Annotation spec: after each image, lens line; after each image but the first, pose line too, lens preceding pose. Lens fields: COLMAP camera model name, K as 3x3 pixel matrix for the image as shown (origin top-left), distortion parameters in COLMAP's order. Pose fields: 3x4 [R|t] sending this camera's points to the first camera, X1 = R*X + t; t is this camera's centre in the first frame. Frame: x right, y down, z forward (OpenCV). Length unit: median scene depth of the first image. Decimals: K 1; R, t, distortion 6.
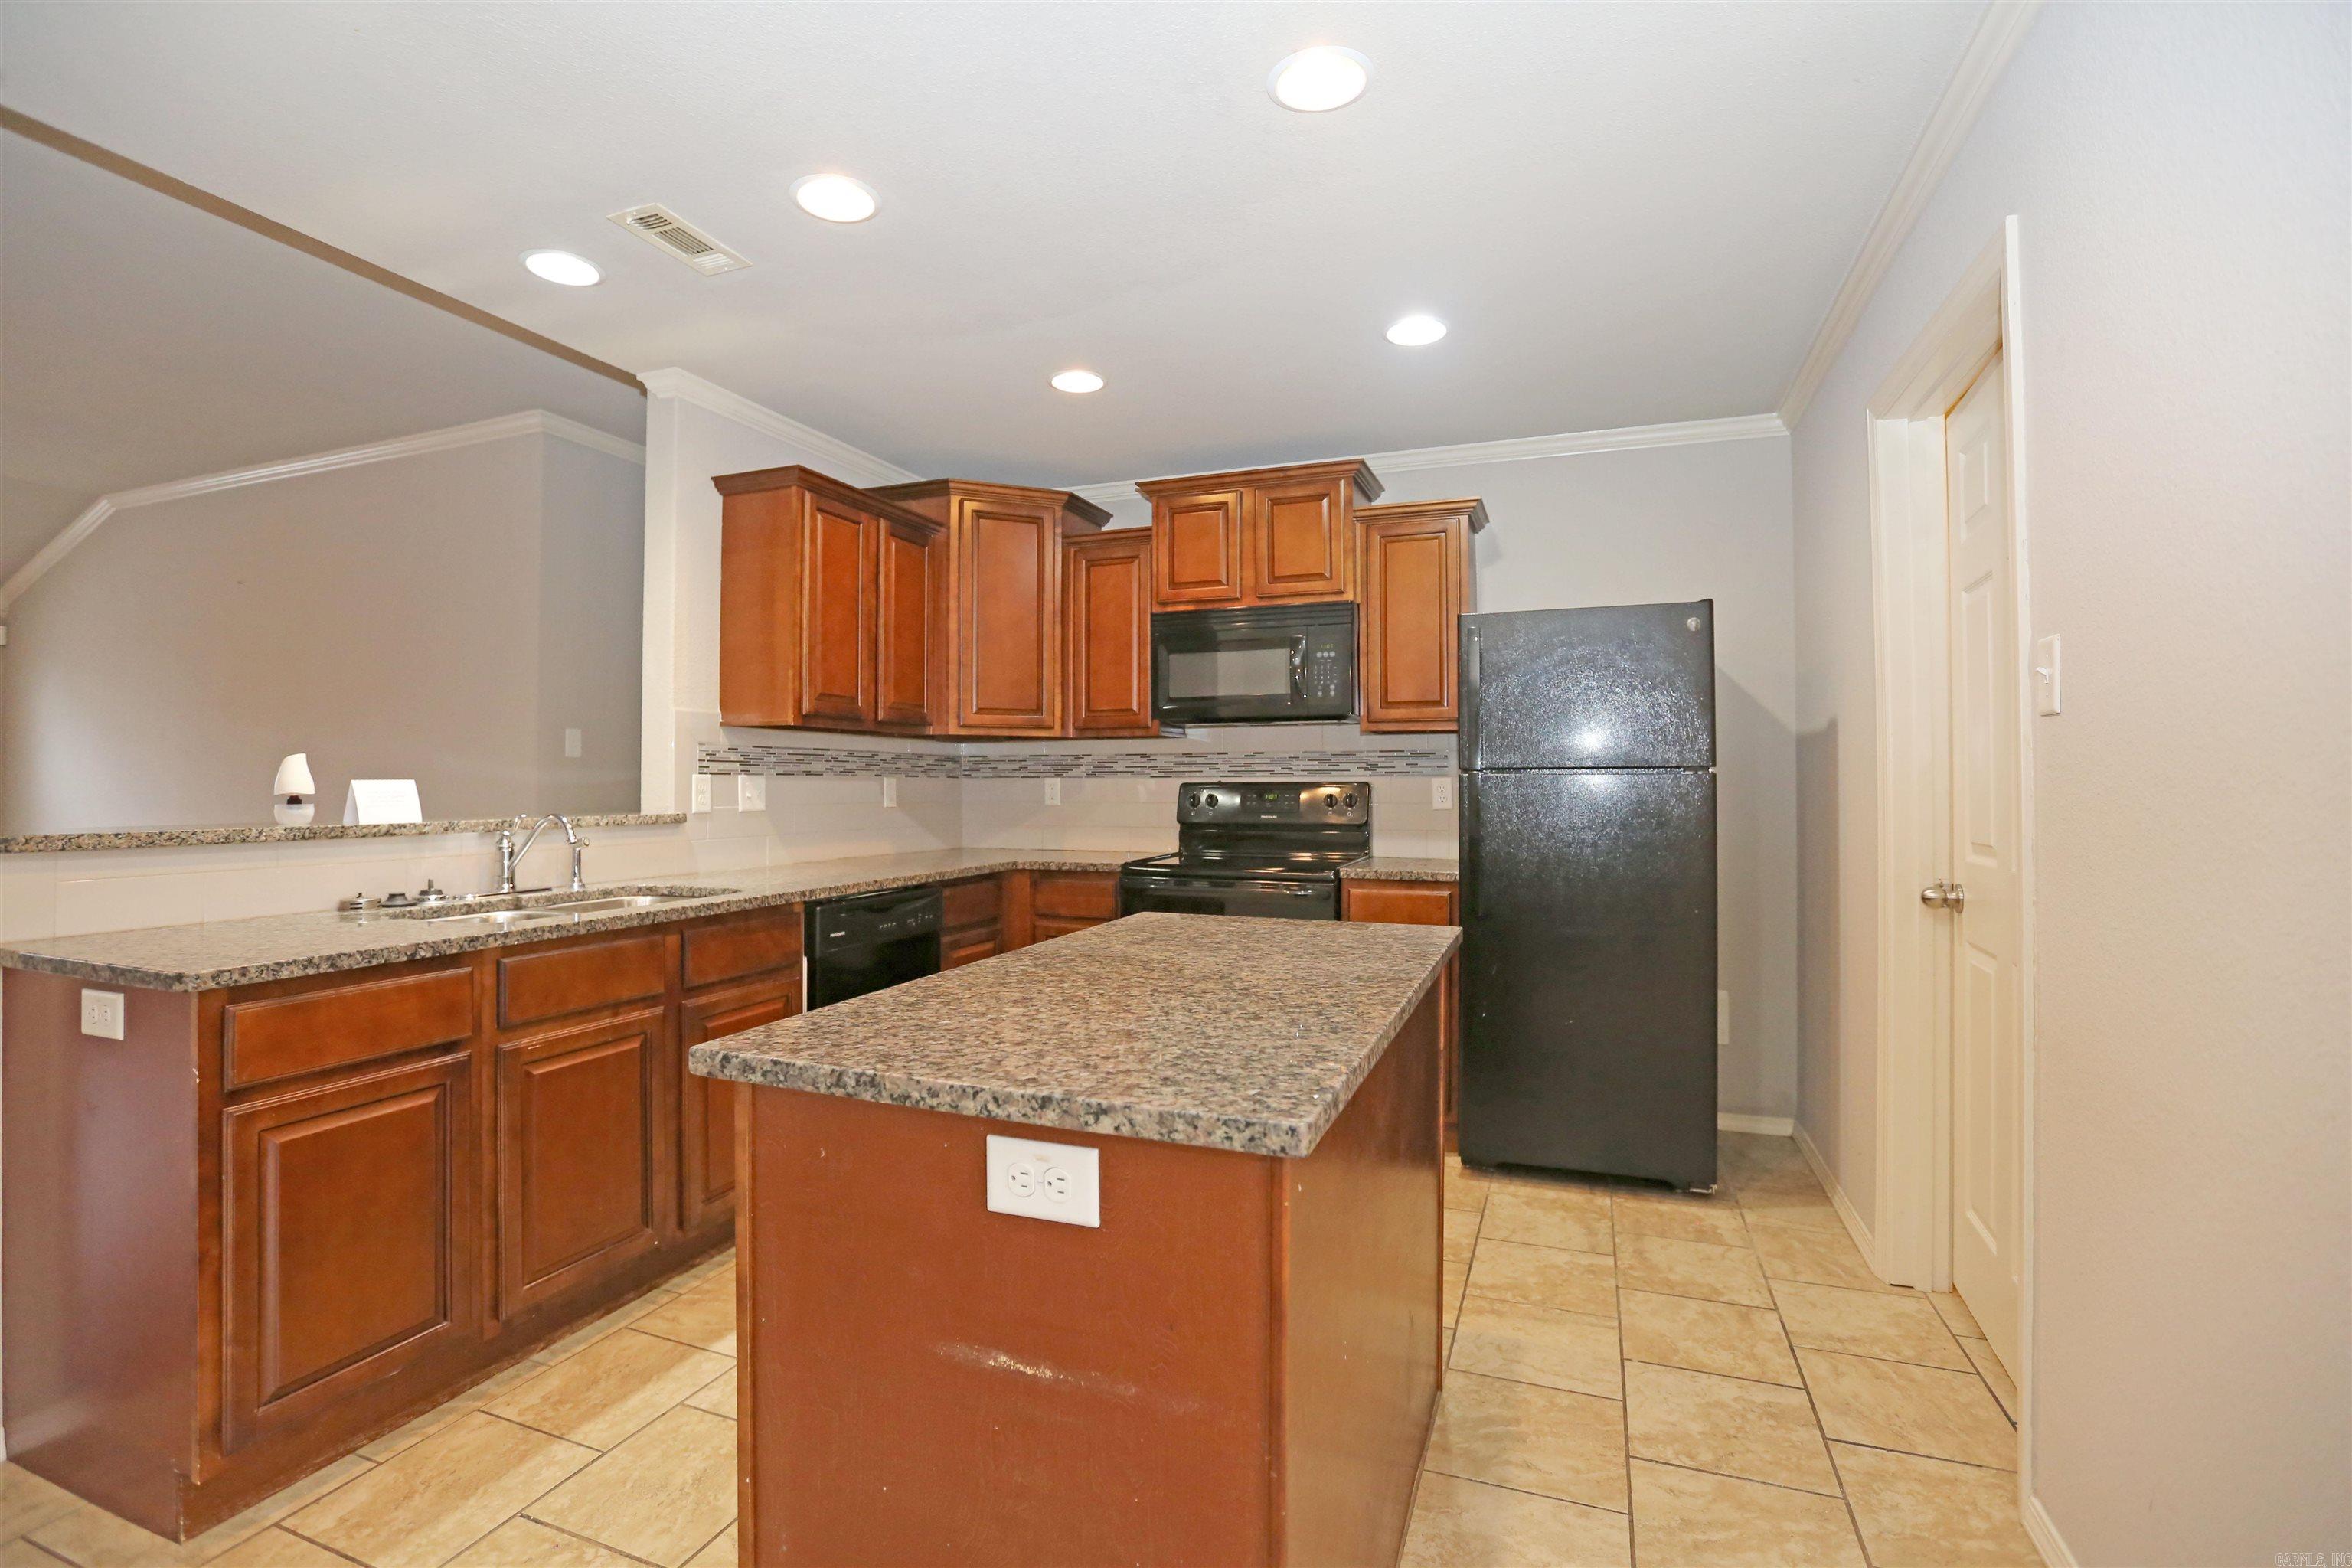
lens RADIAL K [[1063.7, 0, 1174.7], [0, 1063.7, 772.3], [0, 0, 1]] dist [-0.042025, 0.011993]
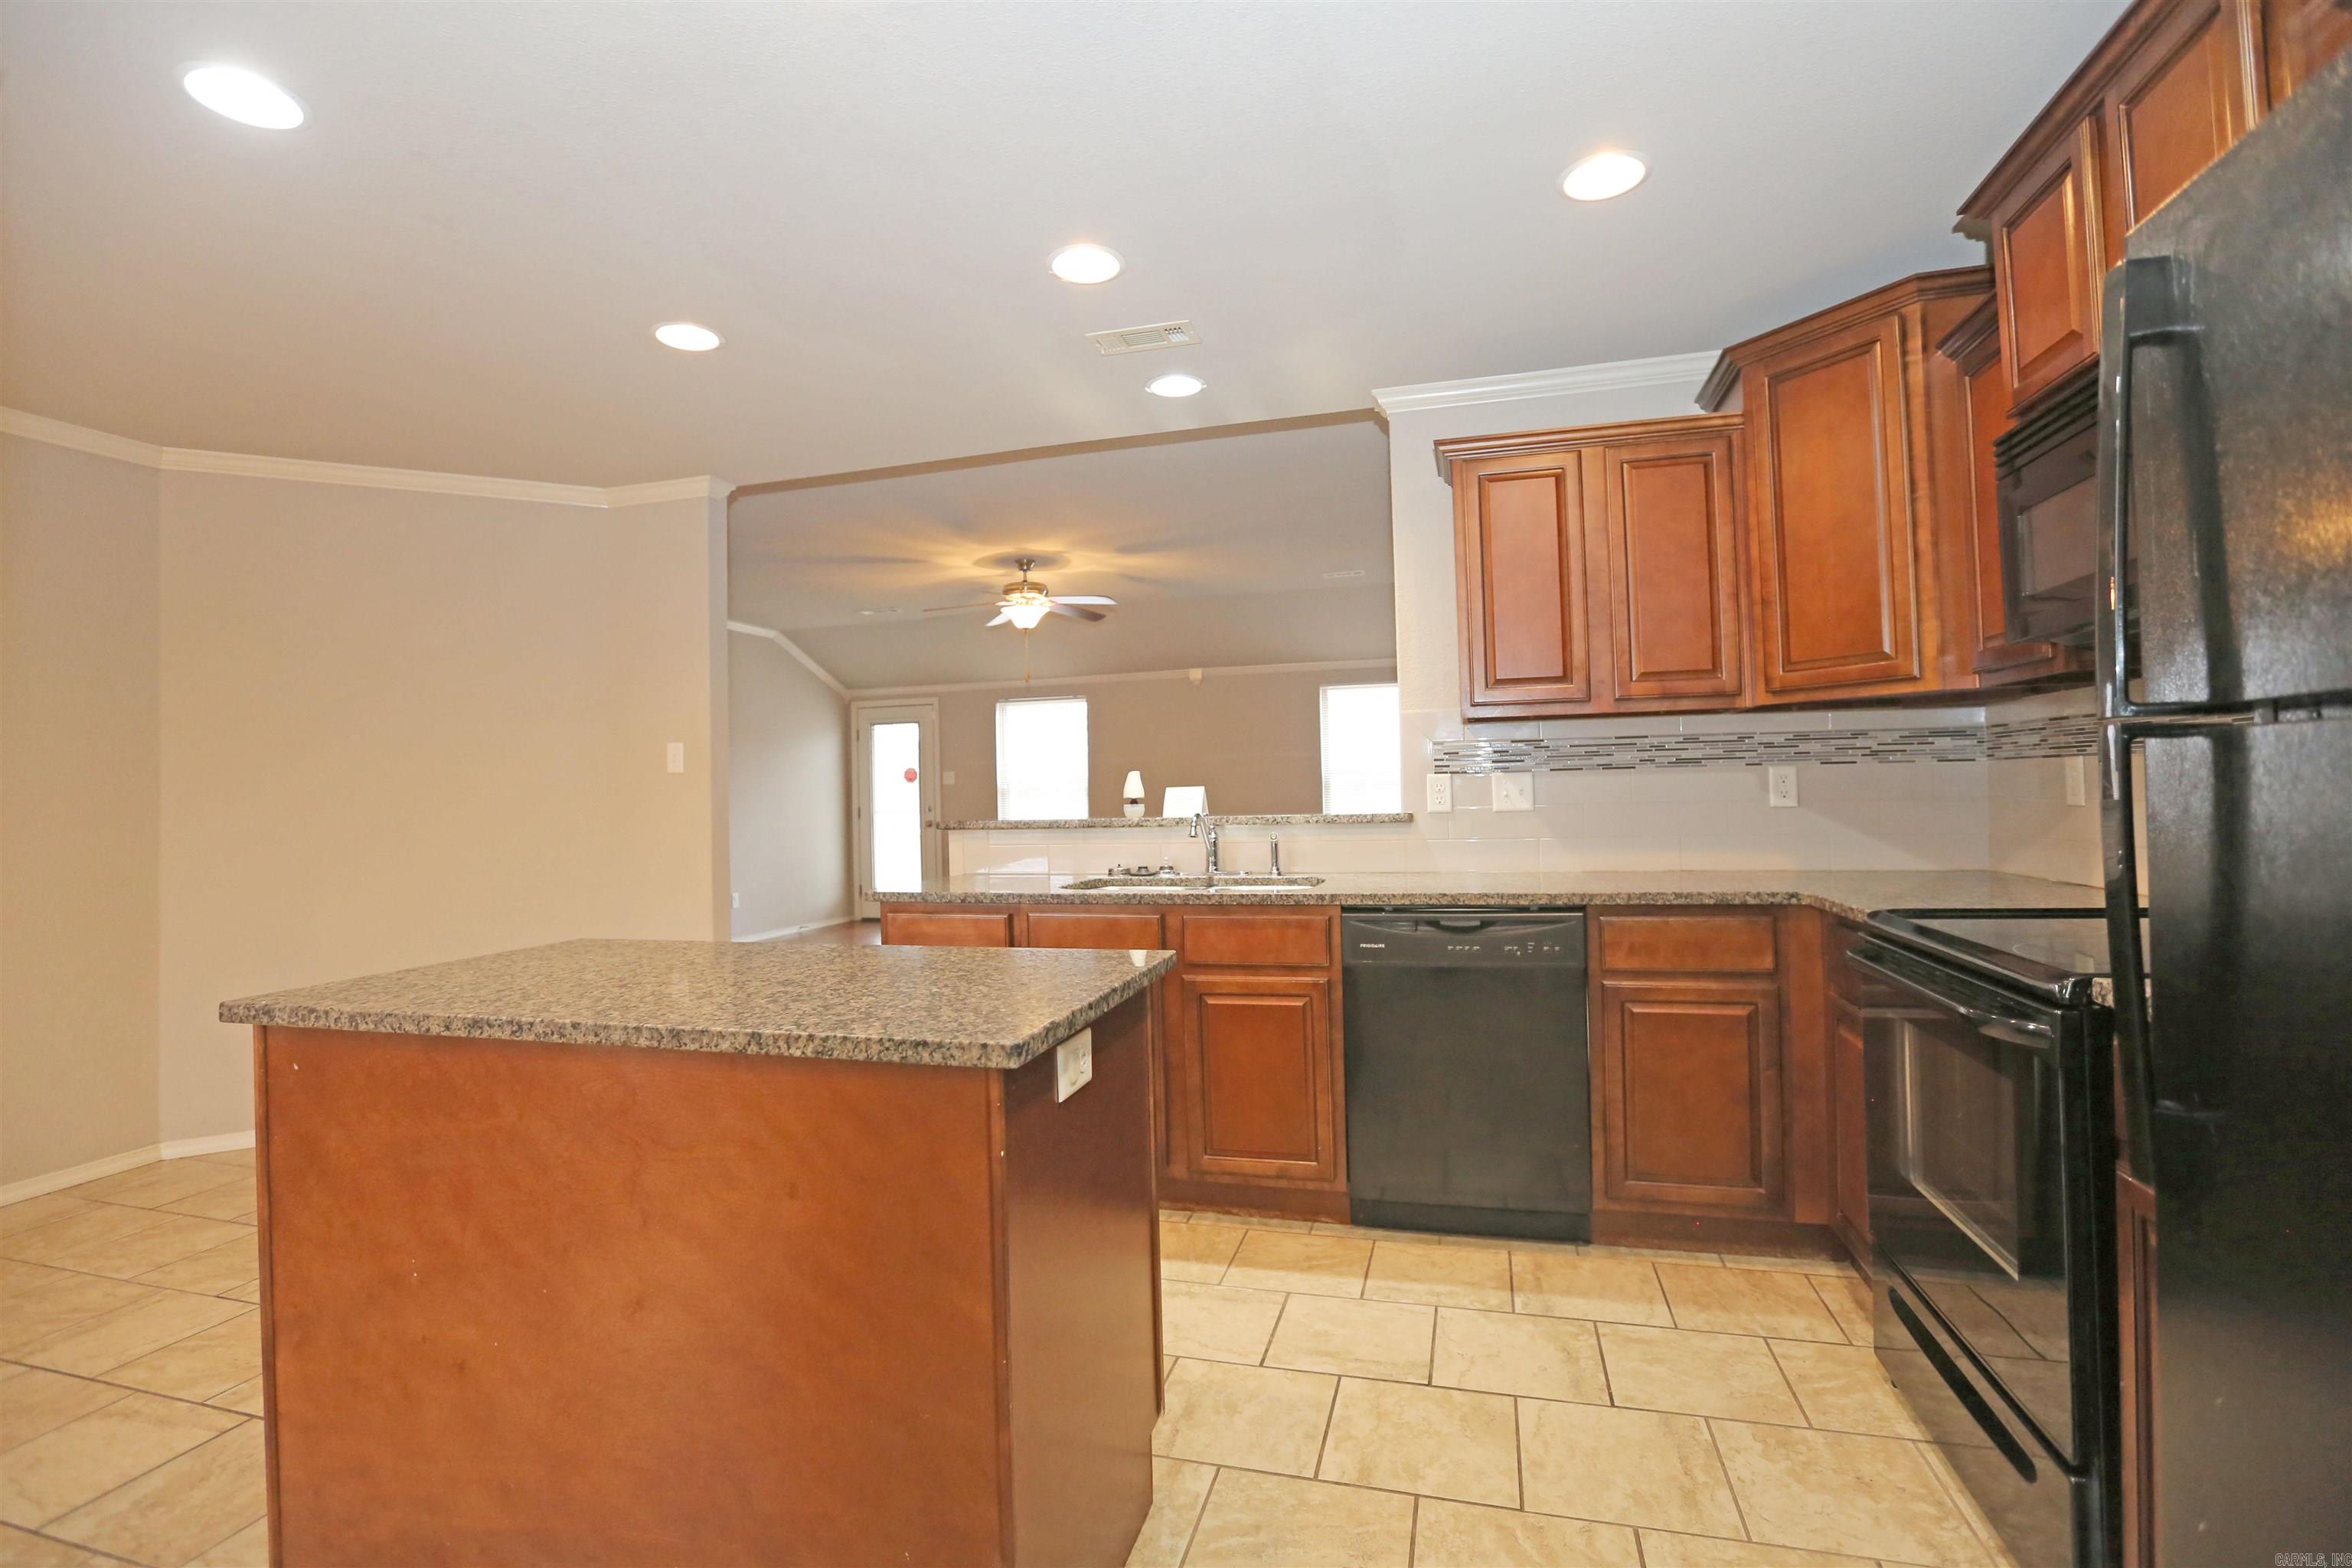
lens RADIAL K [[1063.7, 0, 1168.2], [0, 1063.7, 775.9], [0, 0, 1]] dist [-0.042025, 0.011993]
pose [[0.085784, -0.017522, -0.996160, 0.546033], [0.034215, 0.999307, -0.014631, 0.009938], [0.995726, -0.032828, 0.086324, 0.676461]]
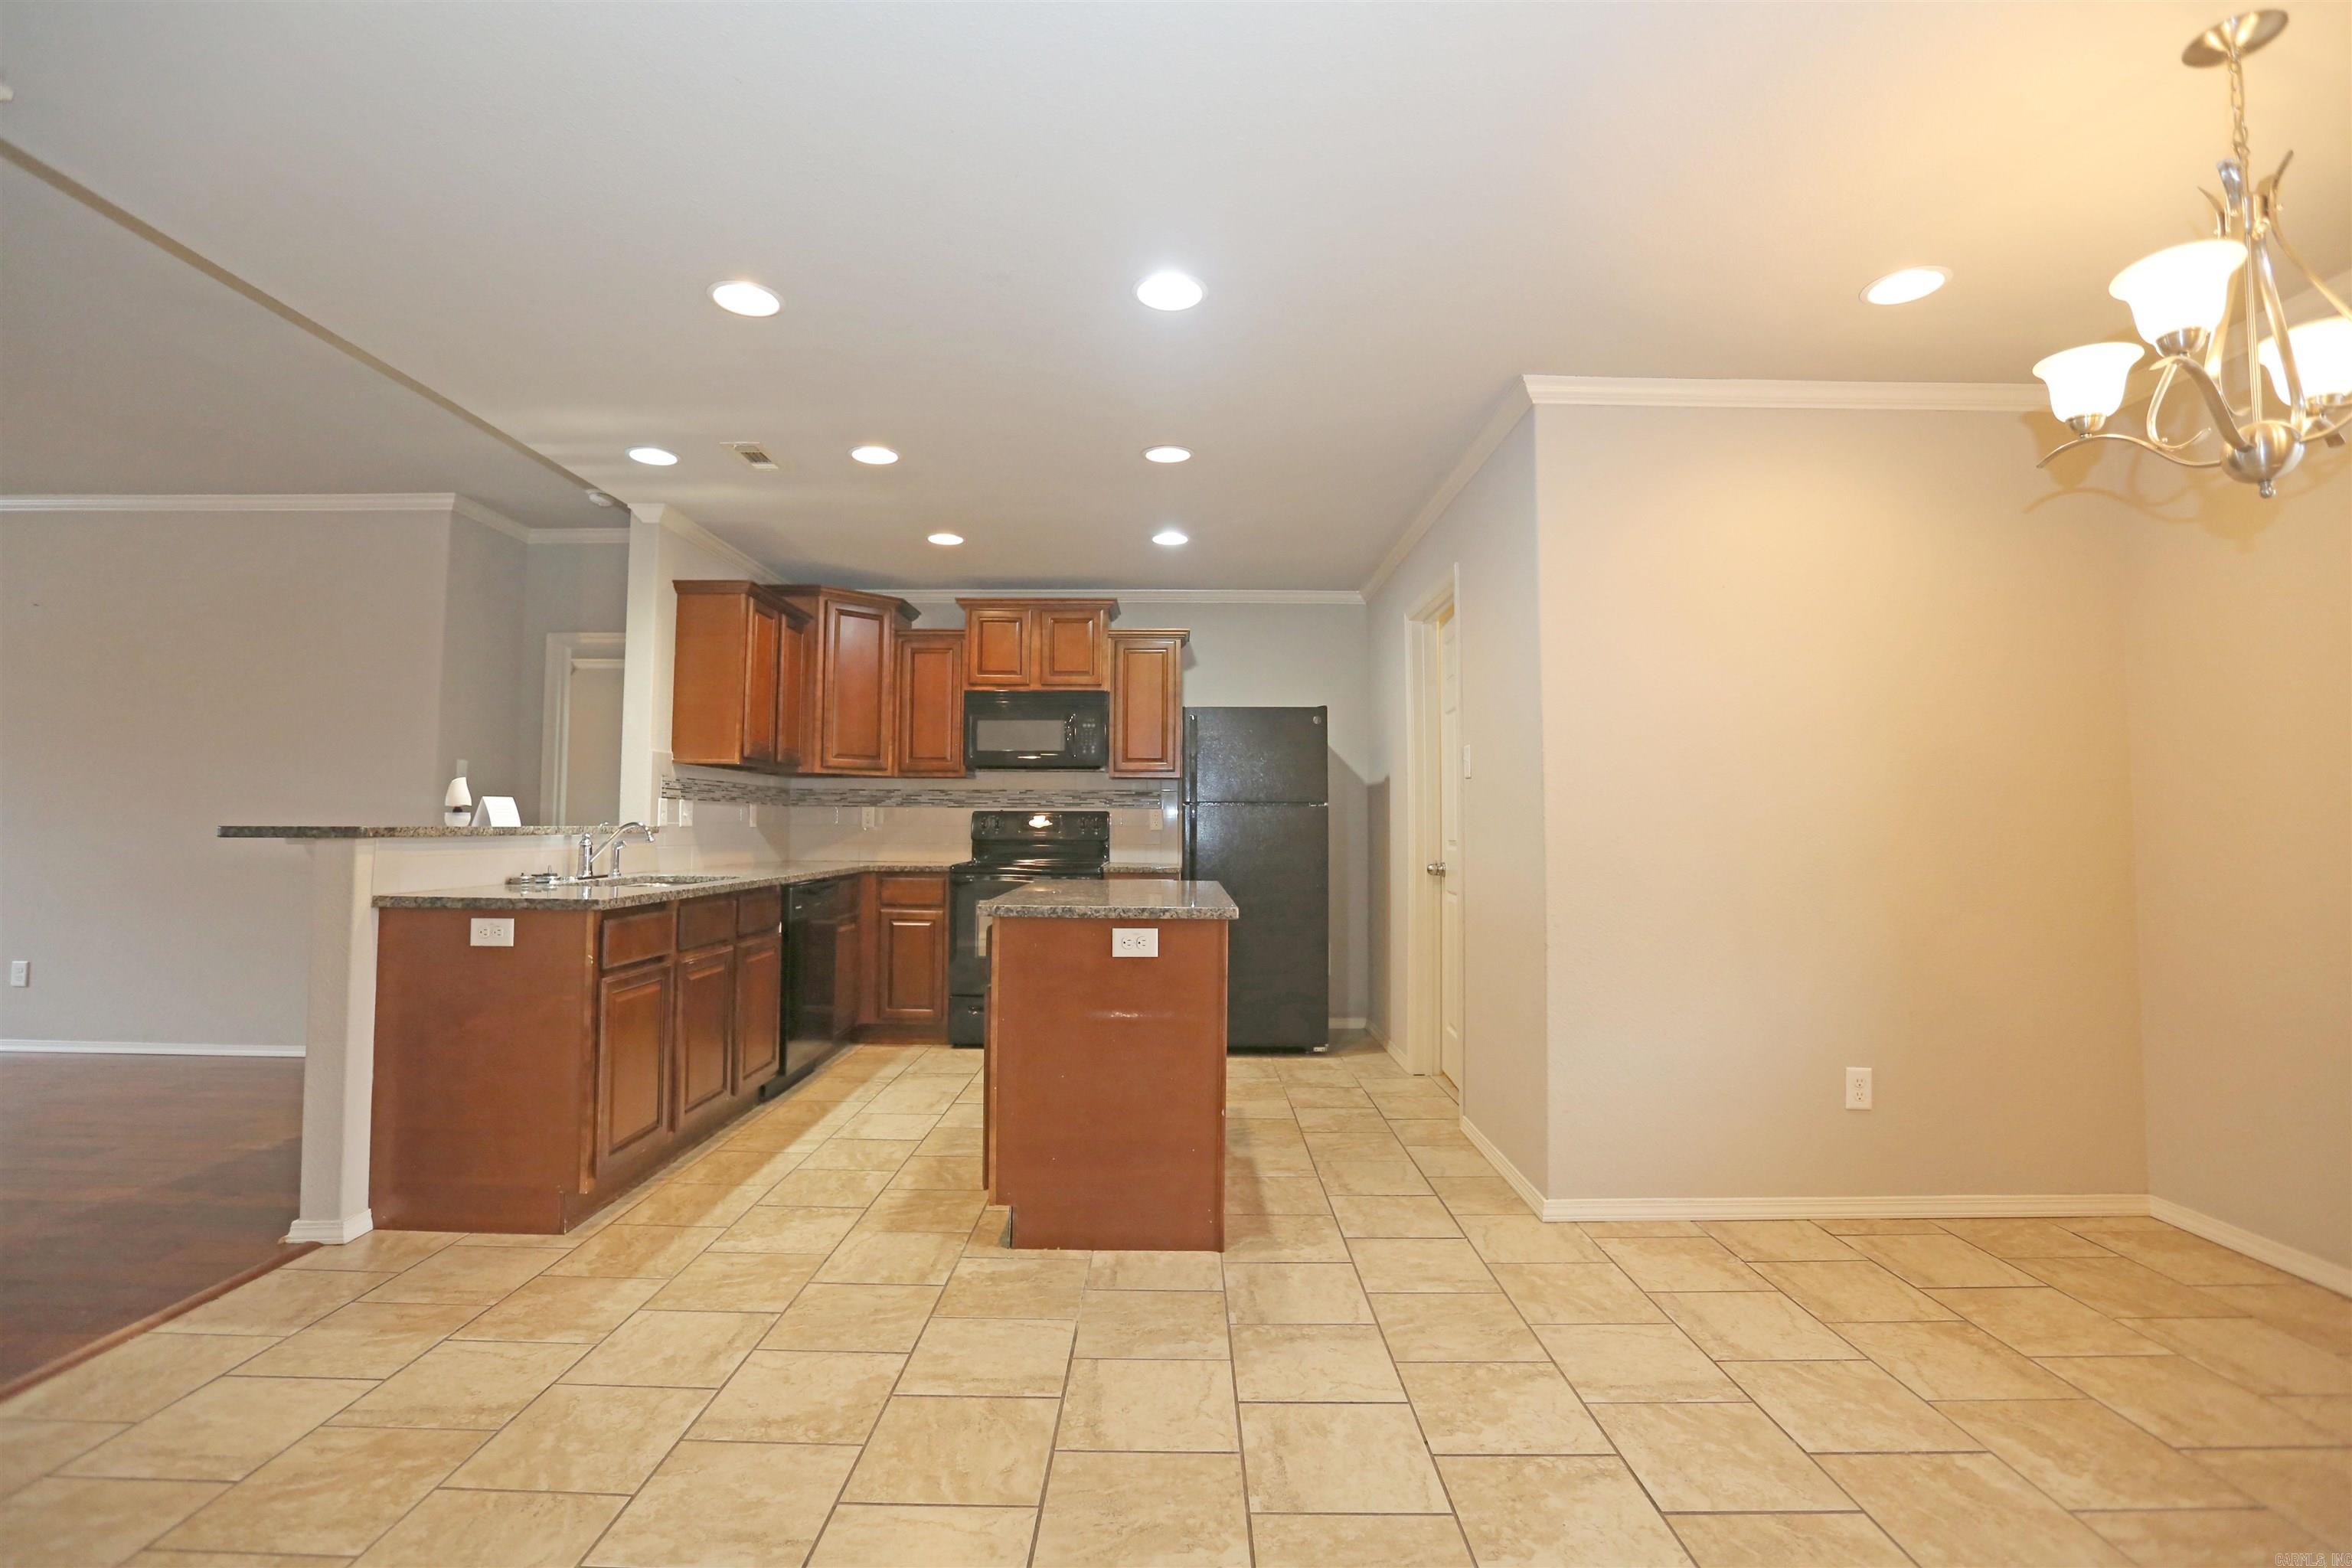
lens RADIAL K [[1063.7, 0, 1171.3], [0, 1063.7, 774.0], [0, 0, 1]] dist [-0.042025, 0.011993]
pose [[0.935141, 0.023675, 0.353484, -0.325259], [-0.010033, 0.999134, -0.040376, 0.019497], [-0.354134, 0.034211, 0.934569, -0.515243]]
